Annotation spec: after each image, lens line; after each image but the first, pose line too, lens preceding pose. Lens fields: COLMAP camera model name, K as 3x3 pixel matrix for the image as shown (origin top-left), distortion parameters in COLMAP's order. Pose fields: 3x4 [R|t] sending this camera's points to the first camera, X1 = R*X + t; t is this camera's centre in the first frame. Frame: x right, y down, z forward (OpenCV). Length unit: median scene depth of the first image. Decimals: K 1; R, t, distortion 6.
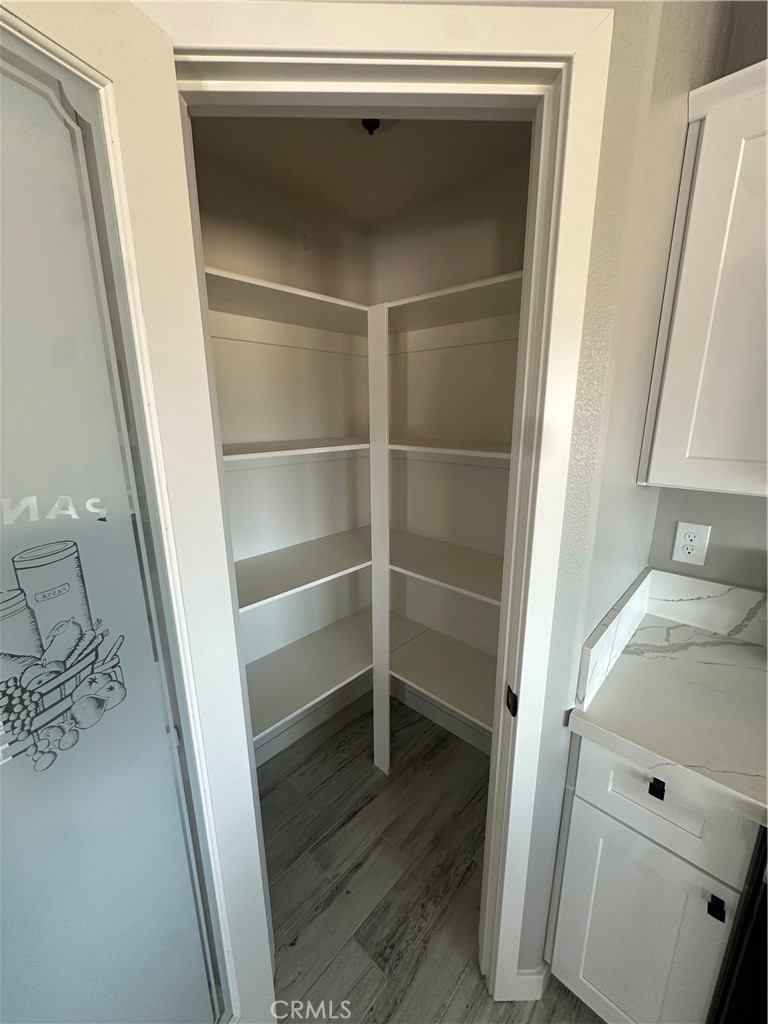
lens RADIAL K [[409.5, 0, 380.4], [0, 409.5, 513.0], [0, 0, 1]] dist [-0.002619, 0.000417]
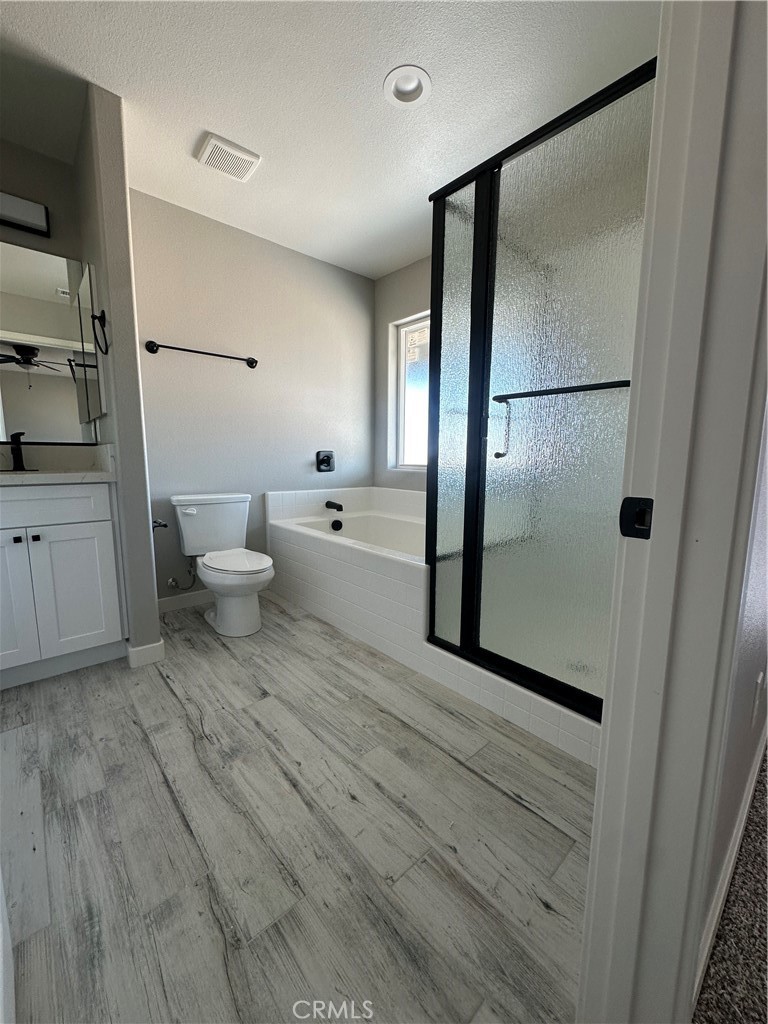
lens RADIAL K [[409.5, 0, 384.3], [0, 409.5, 512.1], [0, 0, 1]] dist [-0.002619, 0.000417]
pose [[-0.090268, 0.132728, -0.987033, 0.595938], [-0.245175, 0.957617, 0.151195, 0.081574], [0.965267, 0.255644, -0.053901, 1.040805]]
